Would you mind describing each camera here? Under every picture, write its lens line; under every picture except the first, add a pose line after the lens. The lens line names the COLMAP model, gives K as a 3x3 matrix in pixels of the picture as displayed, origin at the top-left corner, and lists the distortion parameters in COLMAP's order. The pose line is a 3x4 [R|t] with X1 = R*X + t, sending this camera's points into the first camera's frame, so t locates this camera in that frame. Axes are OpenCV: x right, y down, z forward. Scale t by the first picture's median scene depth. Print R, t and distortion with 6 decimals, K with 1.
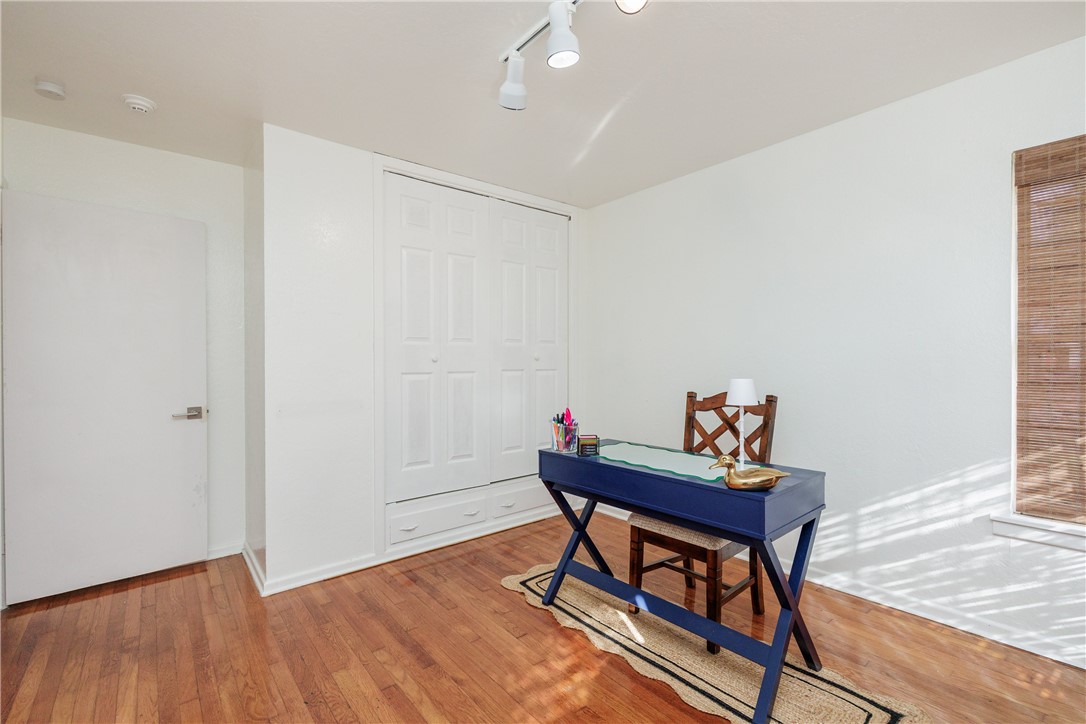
lens RADIAL K [[483.7, 0, 543.3], [0, 483.7, 363.4], [0, 0, 1]] dist [0.003148, -0.000457]
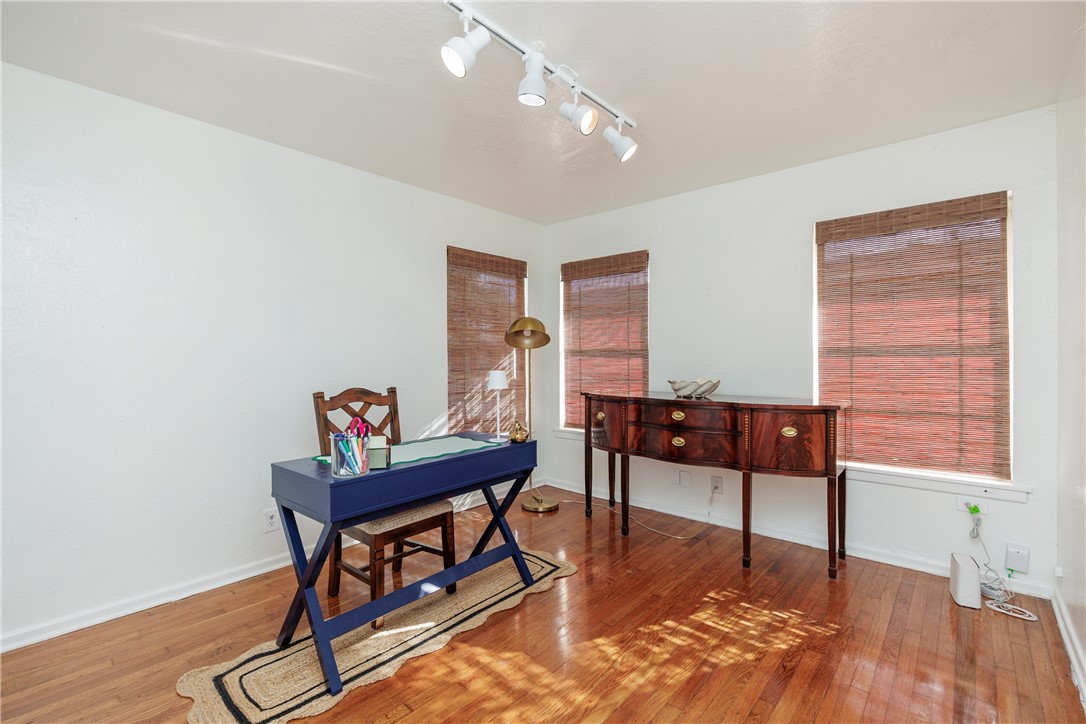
lens RADIAL K [[483.7, 0, 542.7], [0, 483.7, 359.7], [0, 0, 1]] dist [0.003148, -0.000457]
pose [[-0.169371, -0.004538, 0.985542, -0.887962], [-0.000484, 0.999990, 0.004521, -0.010414], [-0.985552, 0.000289, -0.169371, 0.946623]]
